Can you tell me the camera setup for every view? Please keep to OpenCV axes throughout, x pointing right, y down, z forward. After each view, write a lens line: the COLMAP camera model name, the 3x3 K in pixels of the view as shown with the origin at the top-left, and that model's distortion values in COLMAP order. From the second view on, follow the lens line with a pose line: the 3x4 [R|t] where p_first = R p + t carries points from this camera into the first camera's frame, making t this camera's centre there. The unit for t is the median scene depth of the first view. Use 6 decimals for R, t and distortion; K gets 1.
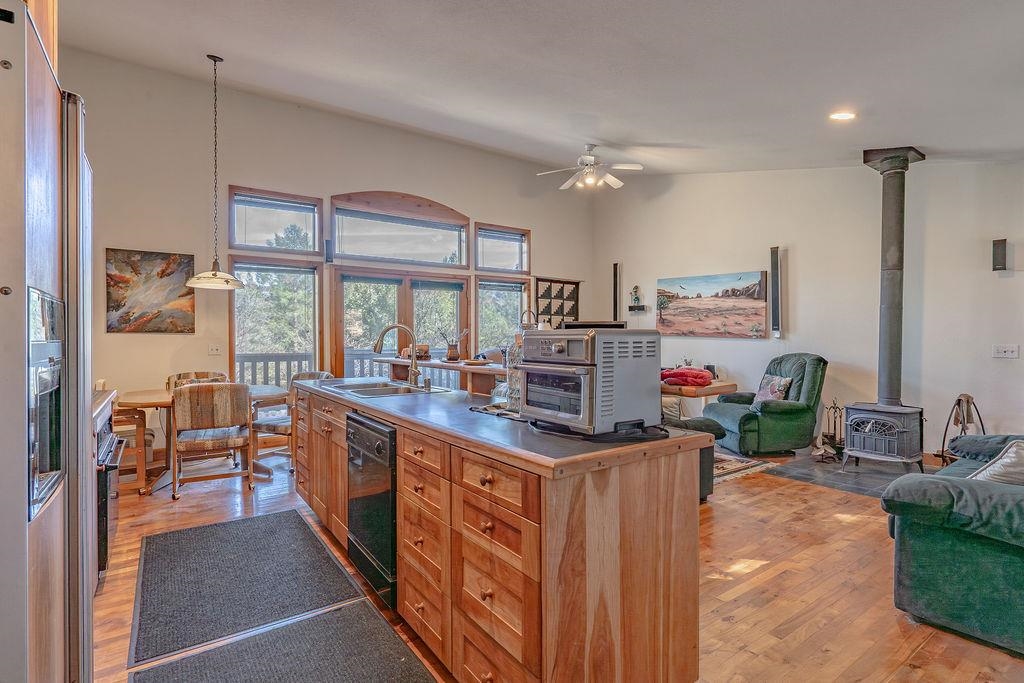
lens RADIAL K [[484.5, 0, 512.4], [0, 484.5, 336.9], [0, 0, 1]] dist [0.006523, 0.000930]
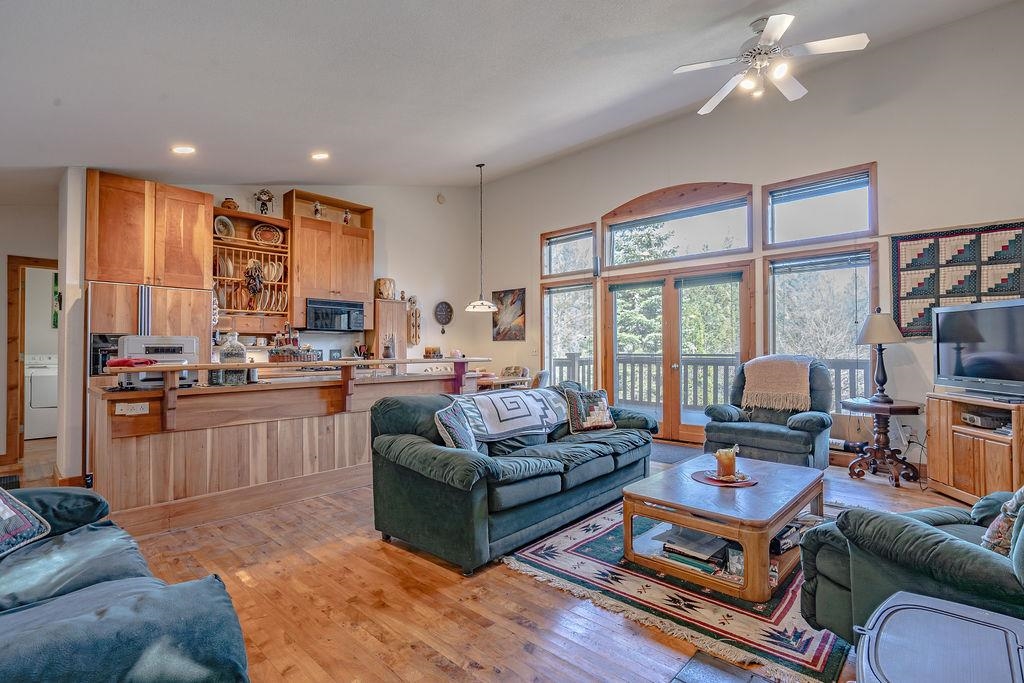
lens RADIAL K [[484.5, 0, 509.9], [0, 484.5, 344.4], [0, 0, 1]] dist [0.006523, 0.000930]
pose [[0.227494, -0.008409, -0.973743, 0.515278], [0.005828, 0.999957, -0.007274, 0.010371], [0.973762, -0.004020, 0.227533, 0.404284]]
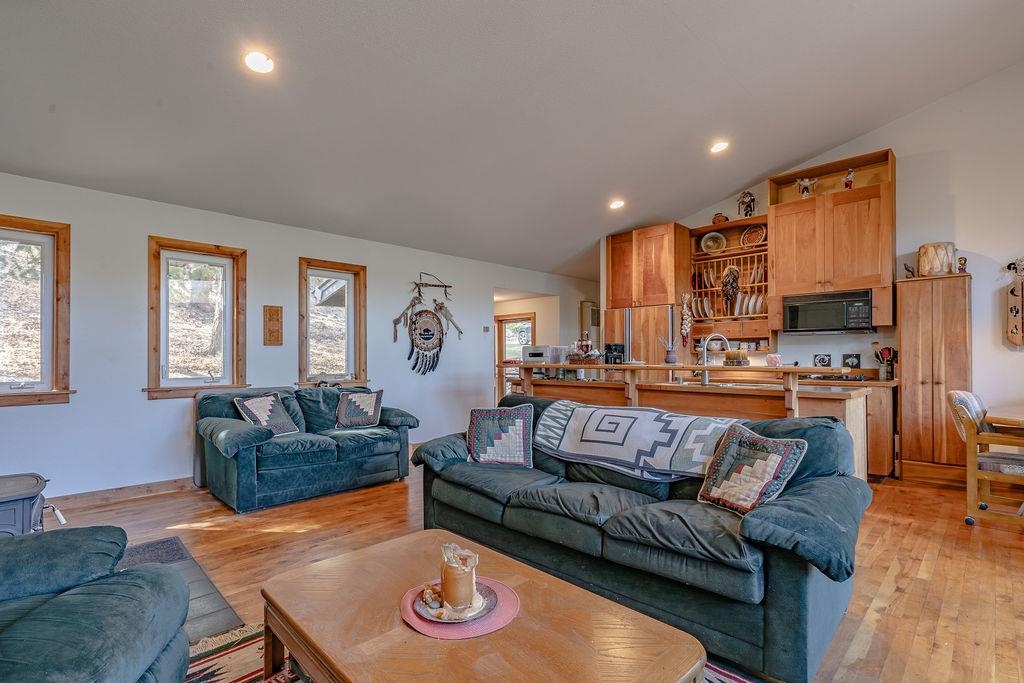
lens RADIAL K [[484.5, 0, 509.8], [0, 484.5, 357.6], [0, 0, 1]] dist [0.006523, 0.000930]
pose [[-0.983623, -0.000586, -0.180237, -0.876144], [-0.000143, 0.999997, -0.002468, 0.037304], [0.180238, -0.002402, -0.983620, 2.339174]]
